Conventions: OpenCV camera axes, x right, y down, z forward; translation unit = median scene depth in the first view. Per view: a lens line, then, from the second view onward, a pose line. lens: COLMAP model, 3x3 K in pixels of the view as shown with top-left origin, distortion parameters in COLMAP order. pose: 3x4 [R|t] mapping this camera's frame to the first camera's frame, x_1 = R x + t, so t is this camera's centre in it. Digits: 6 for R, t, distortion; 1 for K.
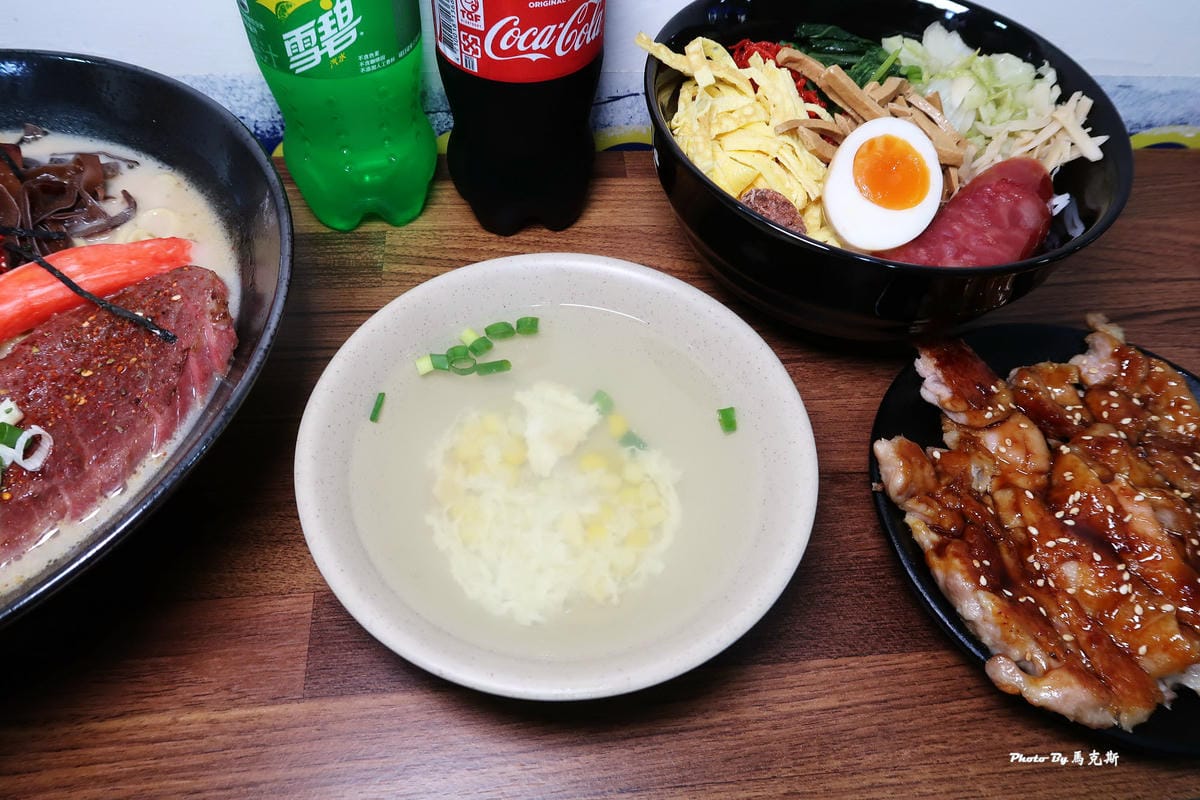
lens RADIAL K [[832.1, 0, 594.7], [0, 832.1, 387.9], [0, 0, 1]] dist [-0.021222, 0.011140]
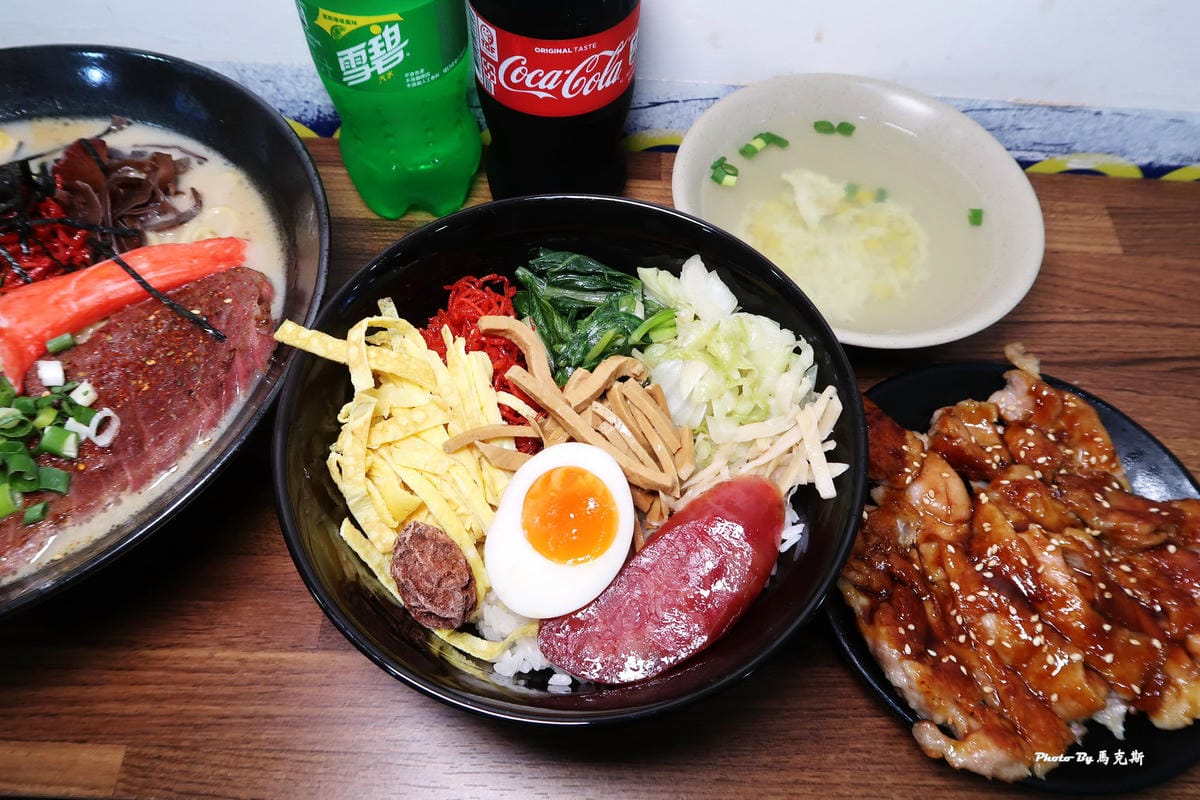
lens RADIAL K [[832.1, 0, 594.7], [0, 832.1, 387.9], [0, 0, 1]] dist [-0.021222, 0.011140]
pose [[0.992682, 0.090404, -0.080059, 0.102188], [-0.082916, 0.992265, 0.092382, -0.137087], [0.087792, -0.085068, 0.992500, -0.106056]]
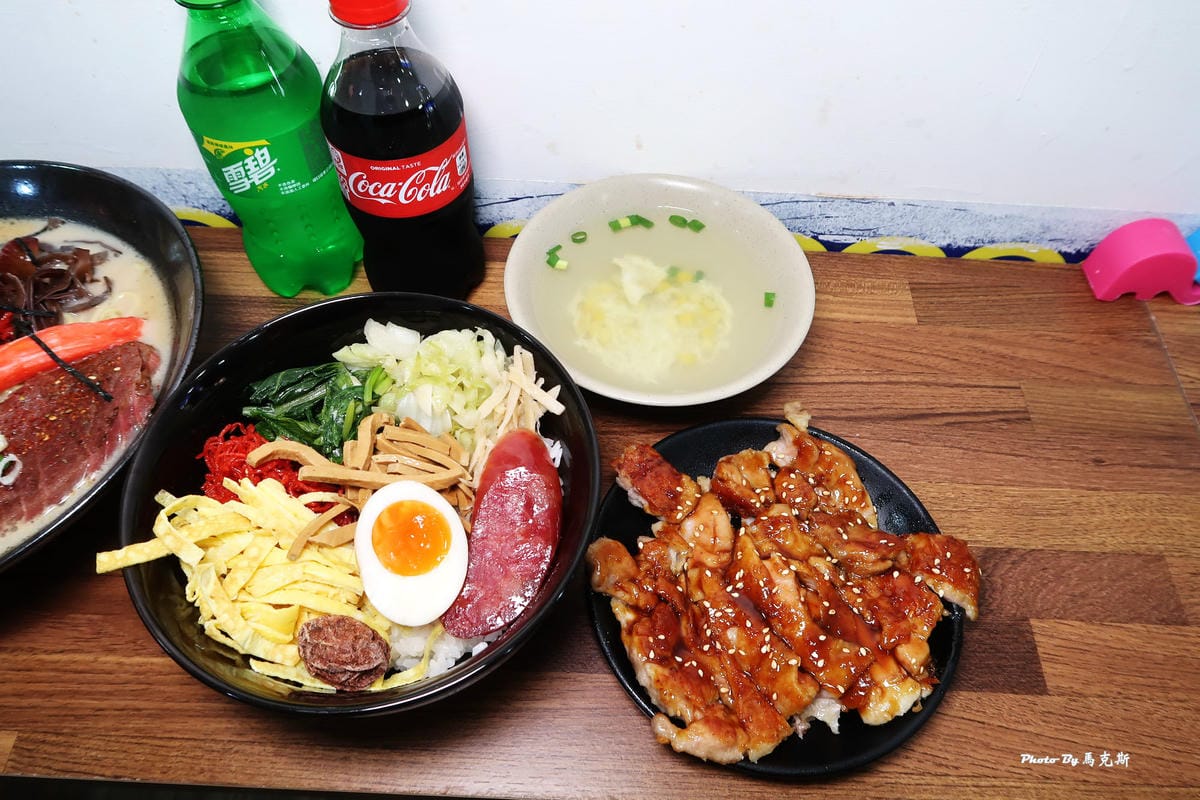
lens RADIAL K [[832.1, 0, 594.7], [0, 832.1, 387.9], [0, 0, 1]] dist [-0.021222, 0.011140]
pose [[0.990805, 0.082805, -0.106998, 0.470325], [-0.080413, 0.996410, 0.026486, -0.180291], [0.108807, -0.017638, 0.993906, -0.335124]]
